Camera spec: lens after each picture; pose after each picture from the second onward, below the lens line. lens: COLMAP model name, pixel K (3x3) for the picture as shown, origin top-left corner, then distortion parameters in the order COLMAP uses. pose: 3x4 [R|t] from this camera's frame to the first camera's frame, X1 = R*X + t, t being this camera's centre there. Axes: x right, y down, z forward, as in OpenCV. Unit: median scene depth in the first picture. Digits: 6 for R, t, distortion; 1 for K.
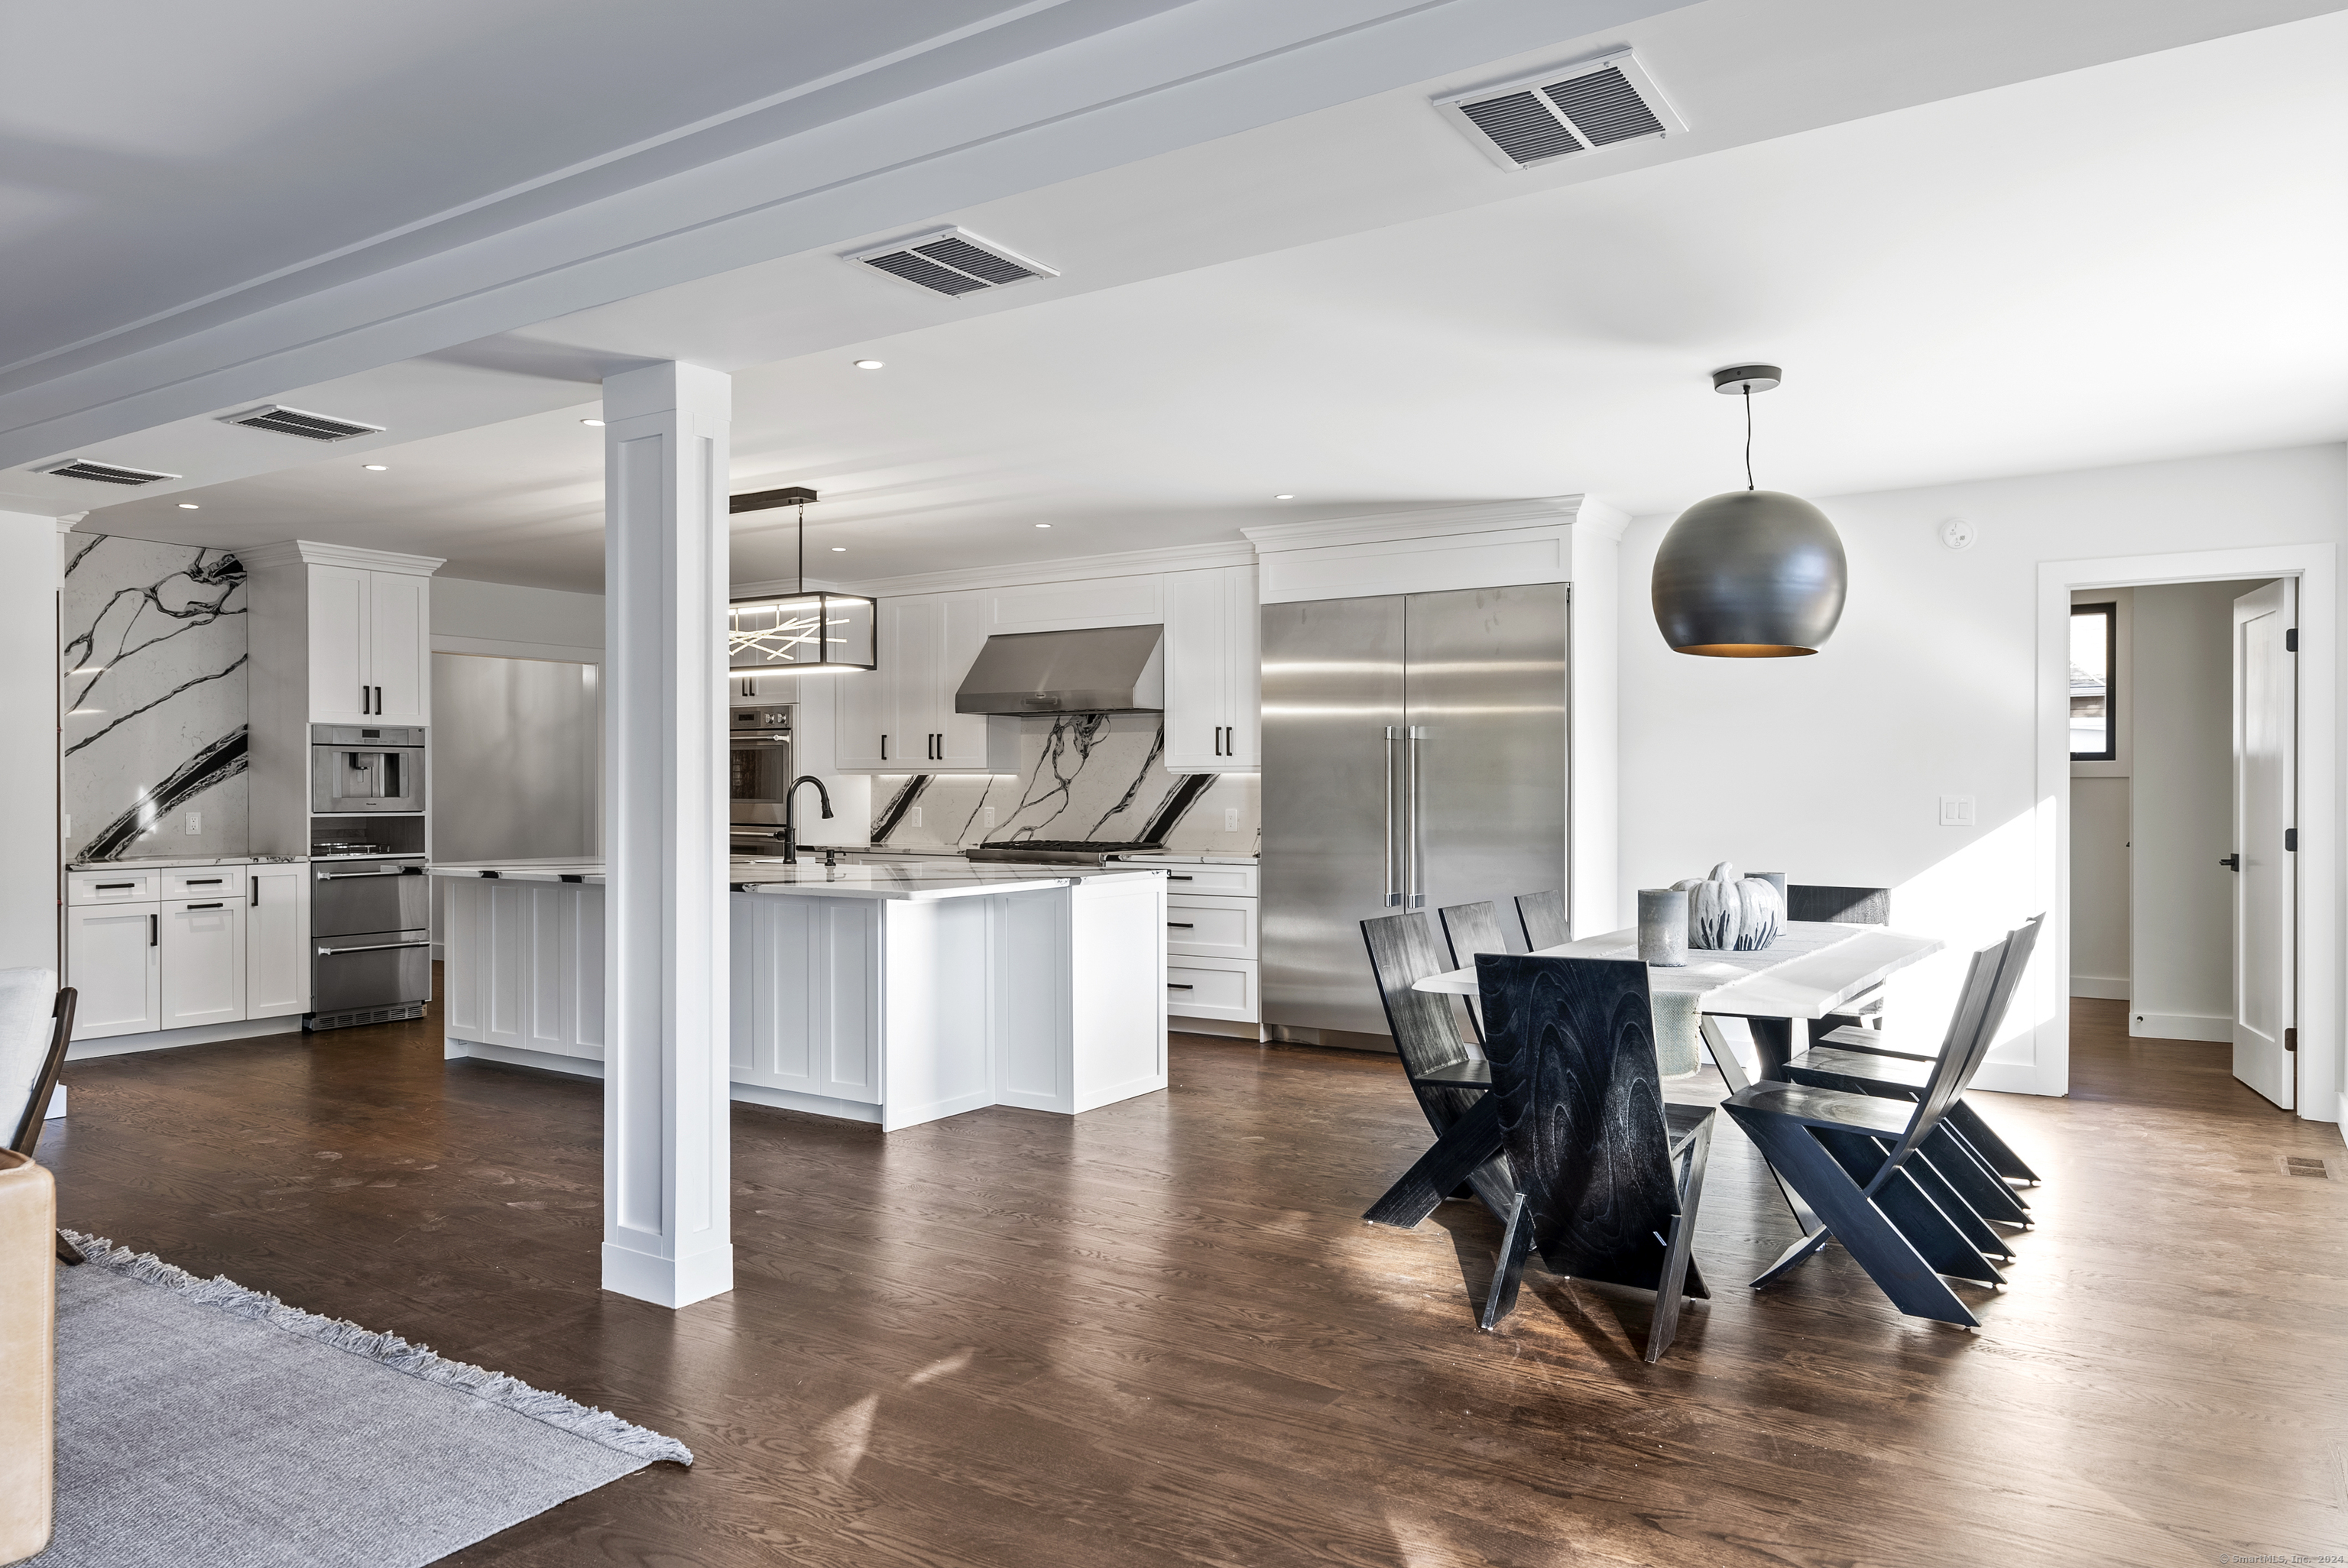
lens RADIAL K [[1550.9, 0, 1169.8], [0, 1550.9, 794.9], [0, 0, 1]] dist [0.008617, 0.000960]
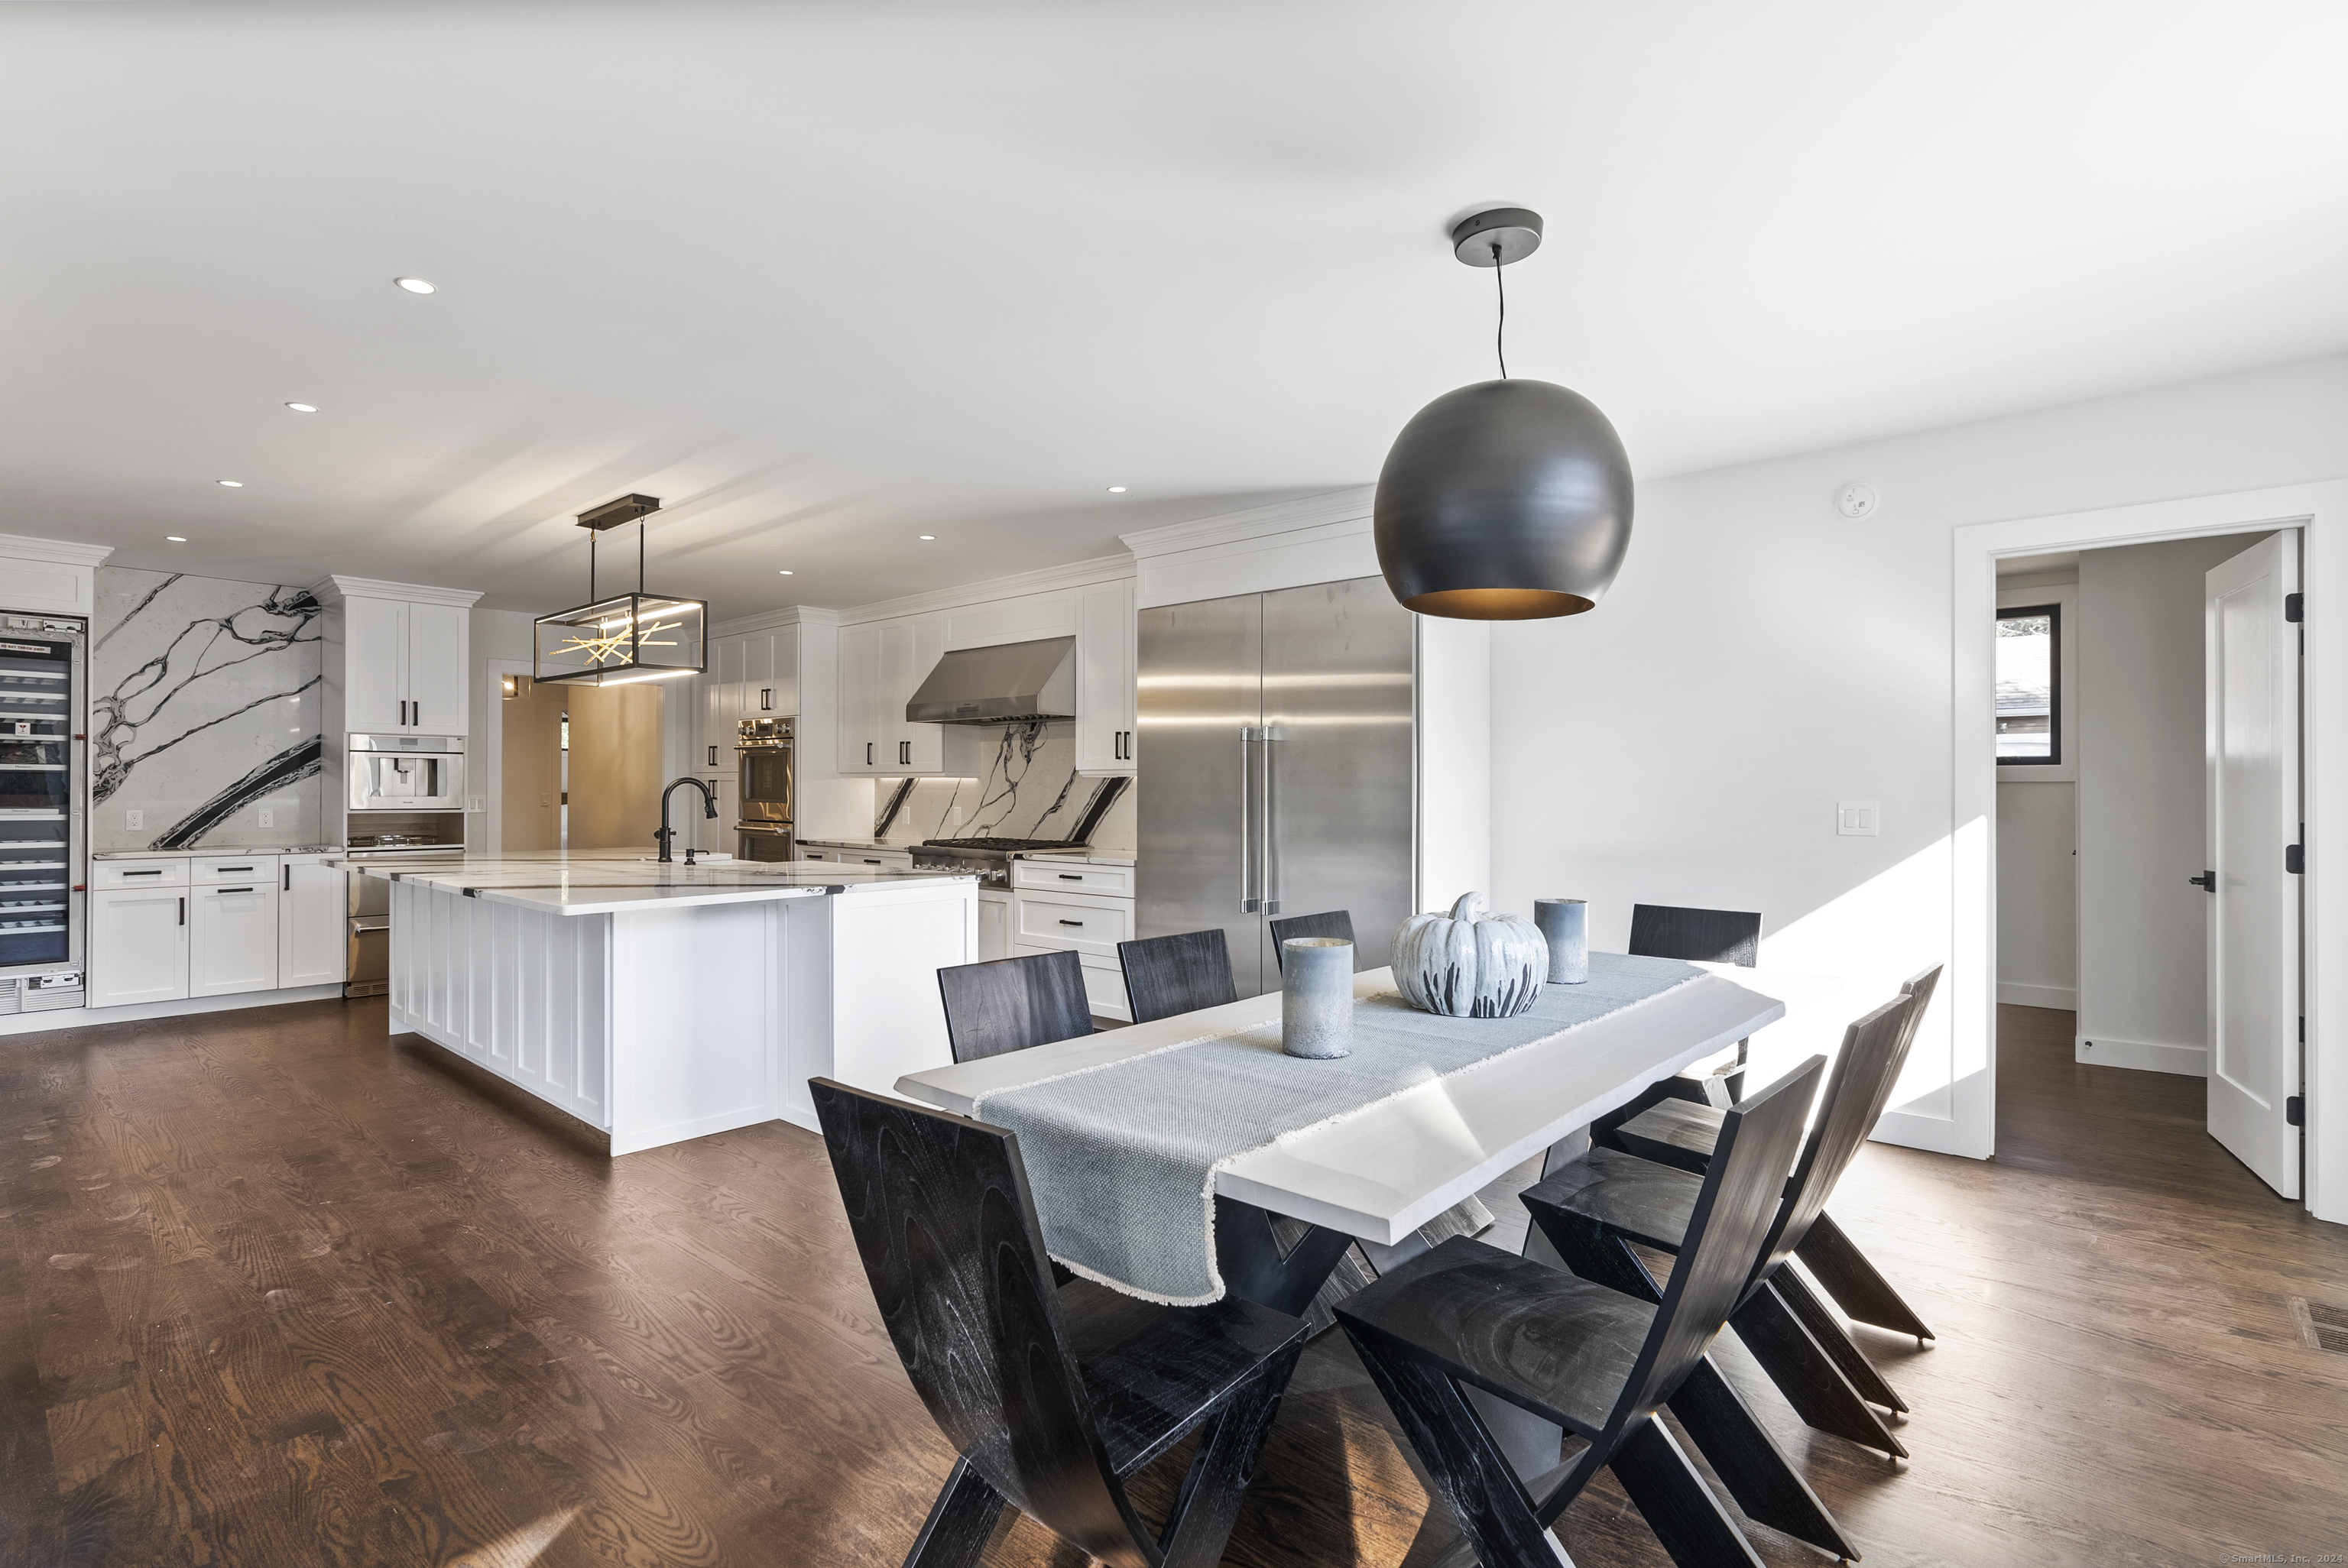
lens RADIAL K [[1104.3, 0, 1174.0], [0, 1104.3, 784.0], [0, 0, 1]] dist [-0.016326, 0.007960]
pose [[0.990281, 0.001778, -0.139069, 0.178184], [-0.003203, 0.999945, -0.010023, -0.001542], [0.139043, 0.010371, 0.990232, 0.282648]]
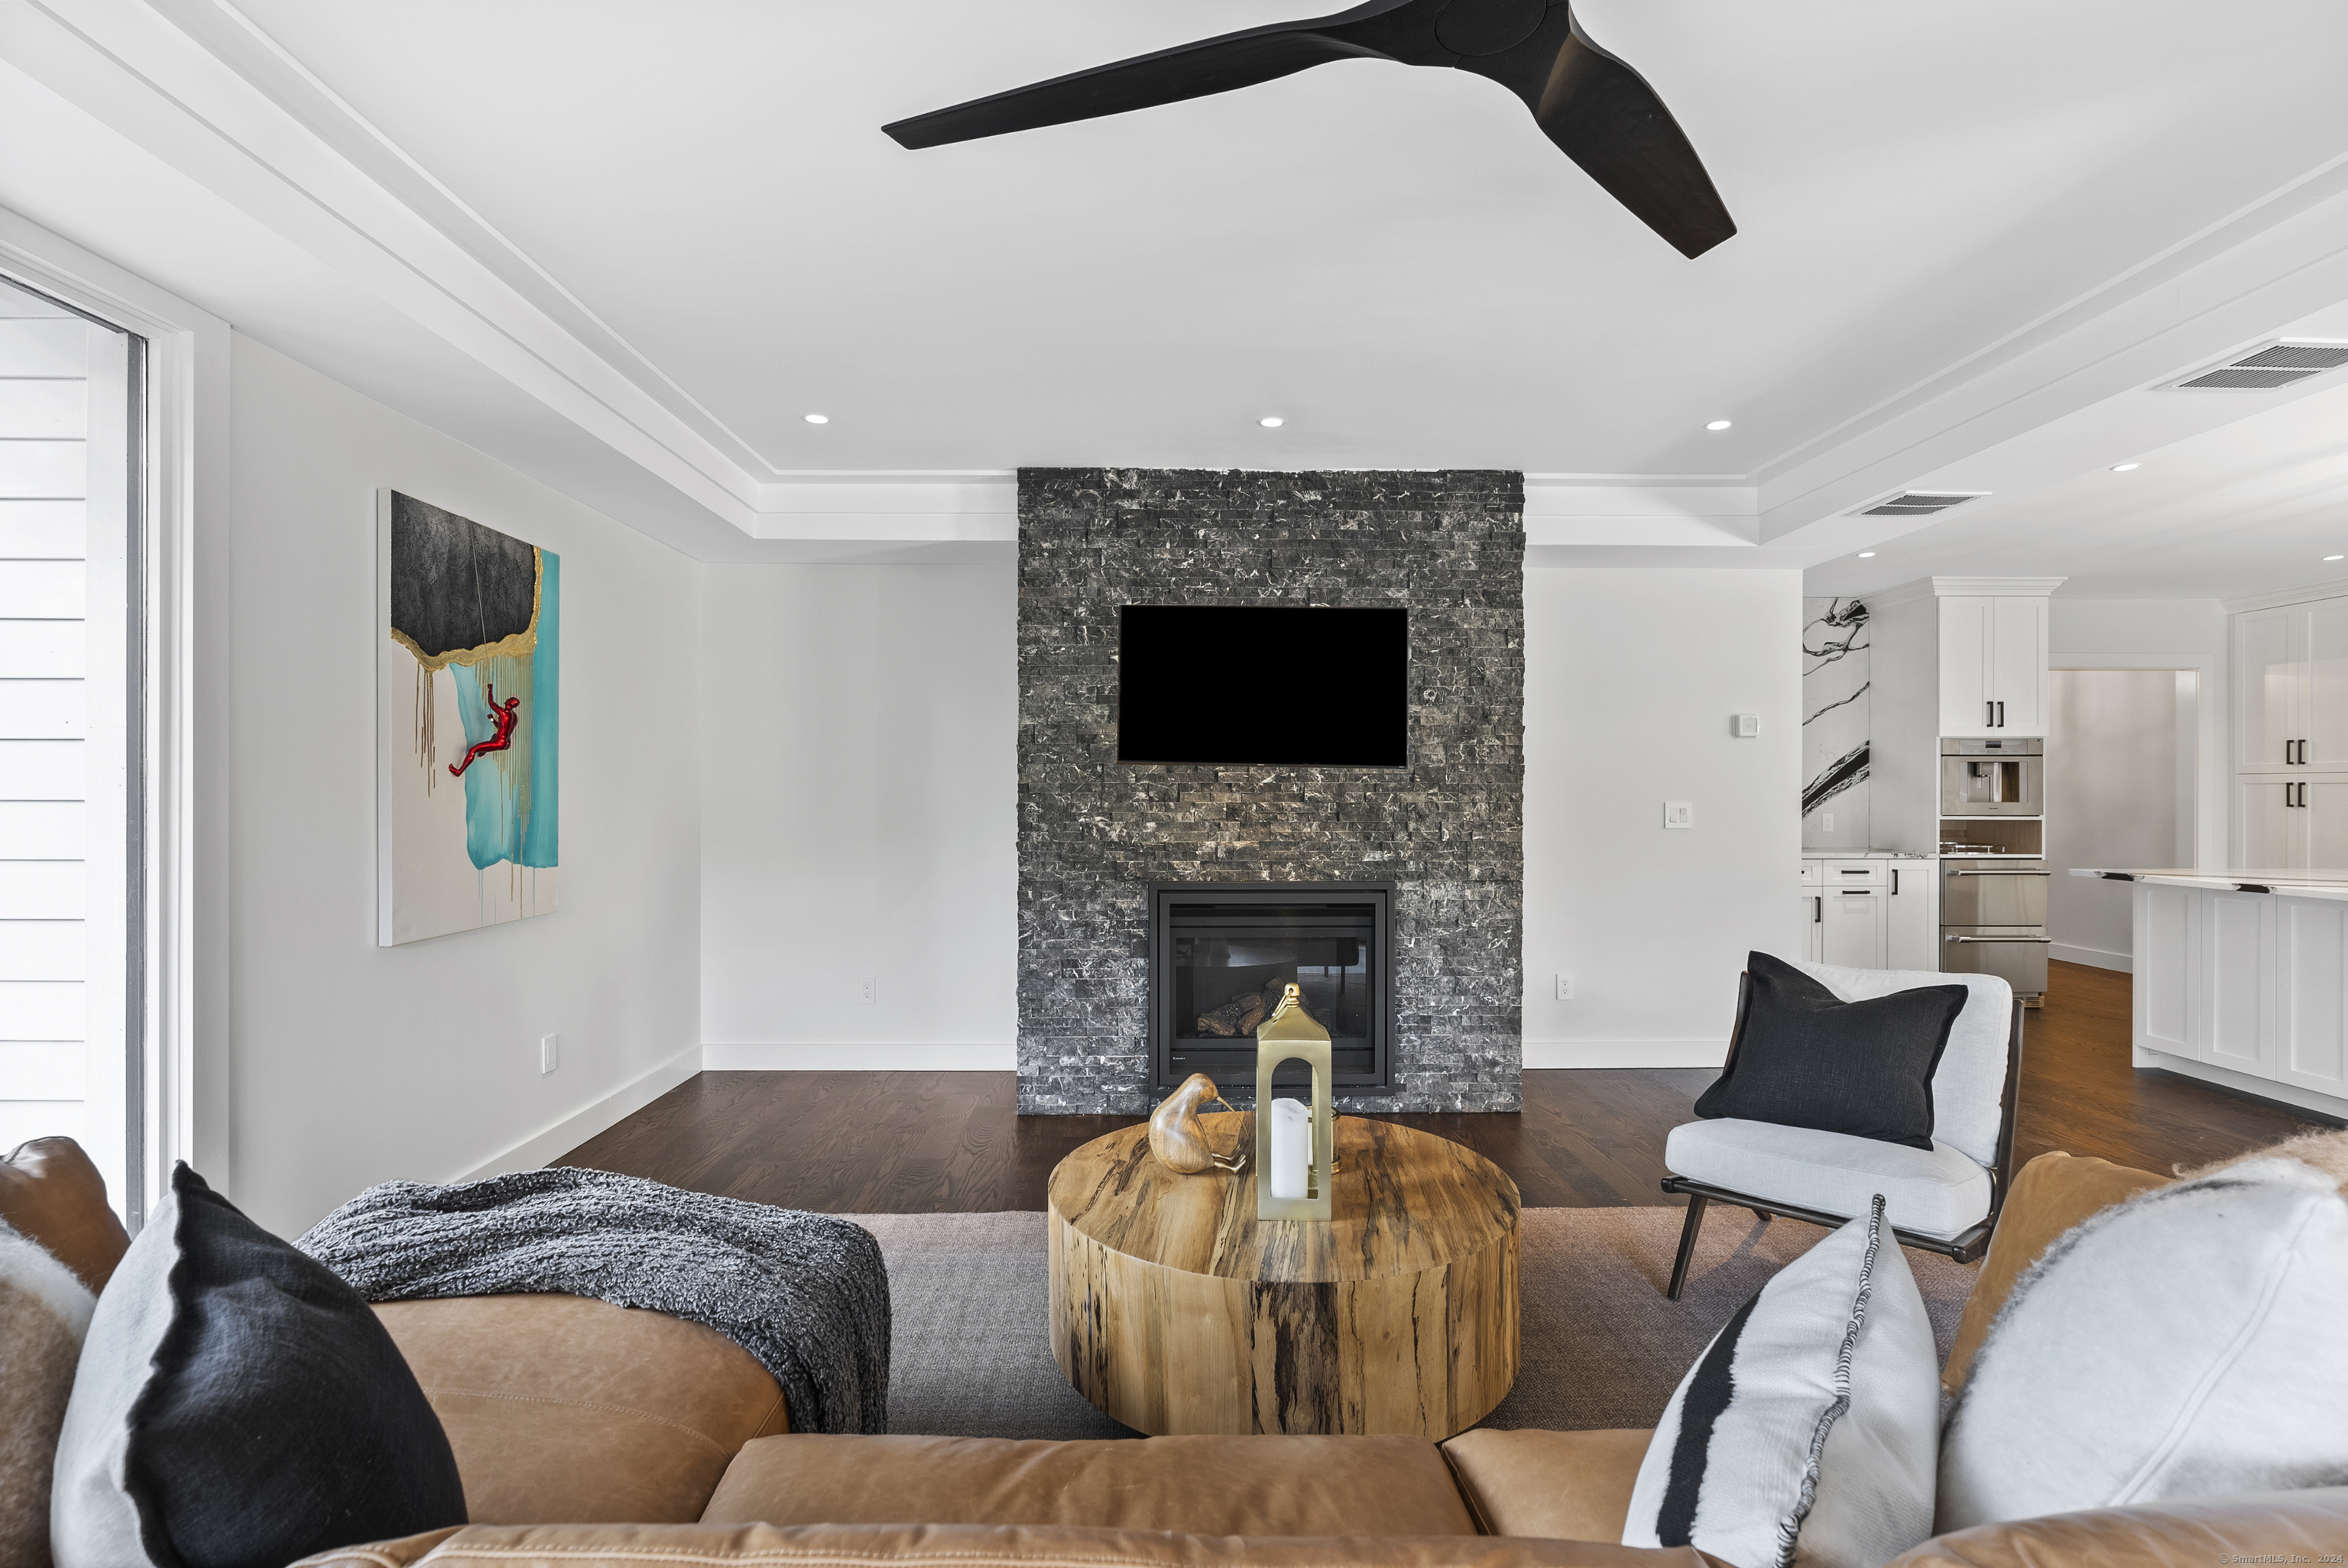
lens RADIAL K [[1073.9, 0, 1174.0], [0, 1073.9, 792.7], [0, 0, 1]] dist [-0.015814, 0.007695]
pose [[0.568946, 0.000262, -0.822375, -0.236149], [-0.005118, 0.999982, -0.003223, 0.000066], [0.822359, 0.006043, 0.568937, 0.098346]]
